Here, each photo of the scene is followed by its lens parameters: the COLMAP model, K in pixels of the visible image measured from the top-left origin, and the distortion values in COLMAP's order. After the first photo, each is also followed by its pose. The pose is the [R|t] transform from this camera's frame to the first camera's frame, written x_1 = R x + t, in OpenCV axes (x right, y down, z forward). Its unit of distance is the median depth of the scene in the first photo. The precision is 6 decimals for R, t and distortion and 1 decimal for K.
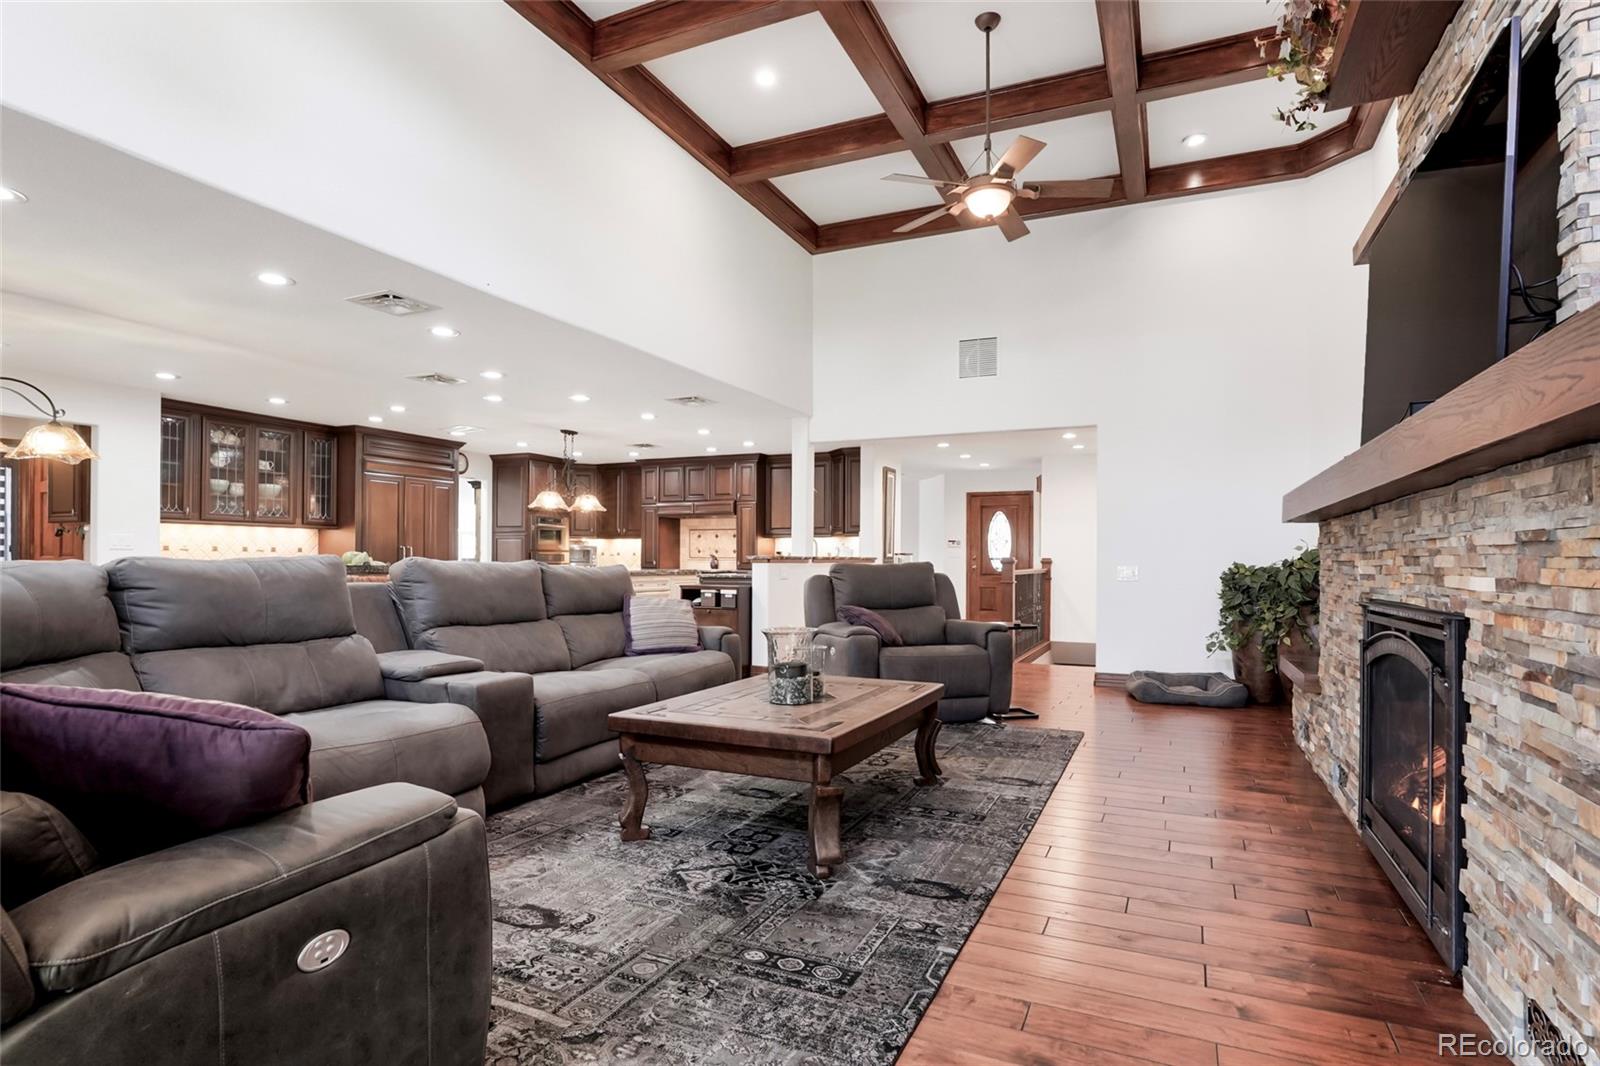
lens RADIAL K [[803.2, 0, 797.6], [0, 803.2, 540.1], [0, 0, 1]] dist [-0.036006, 0.008802]
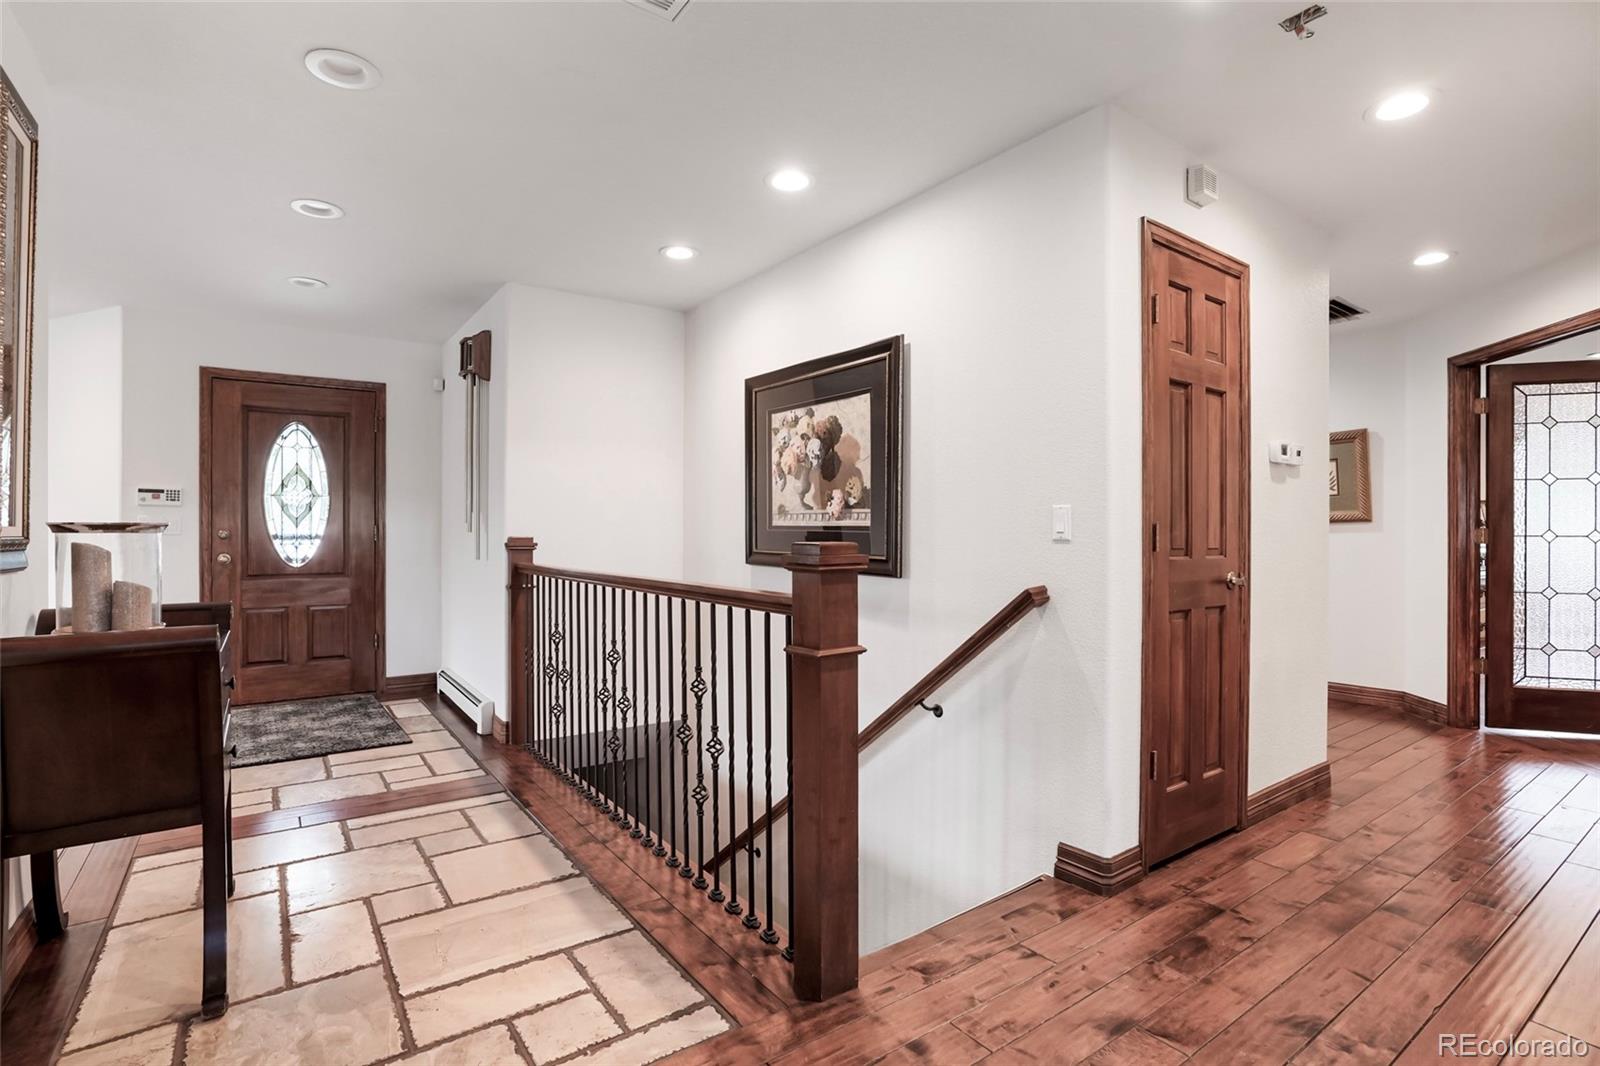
lens RADIAL K [[747.2, 0, 799.8], [0, 747.2, 536.0], [0, 0, 1]] dist [-0.013810, 0.000119]
pose [[0.490351, -0.009471, 0.871473, 0.054669], [-0.016300, 0.999666, 0.020036, 0.011978], [-0.871372, -0.024029, 0.490034, 0.710889]]
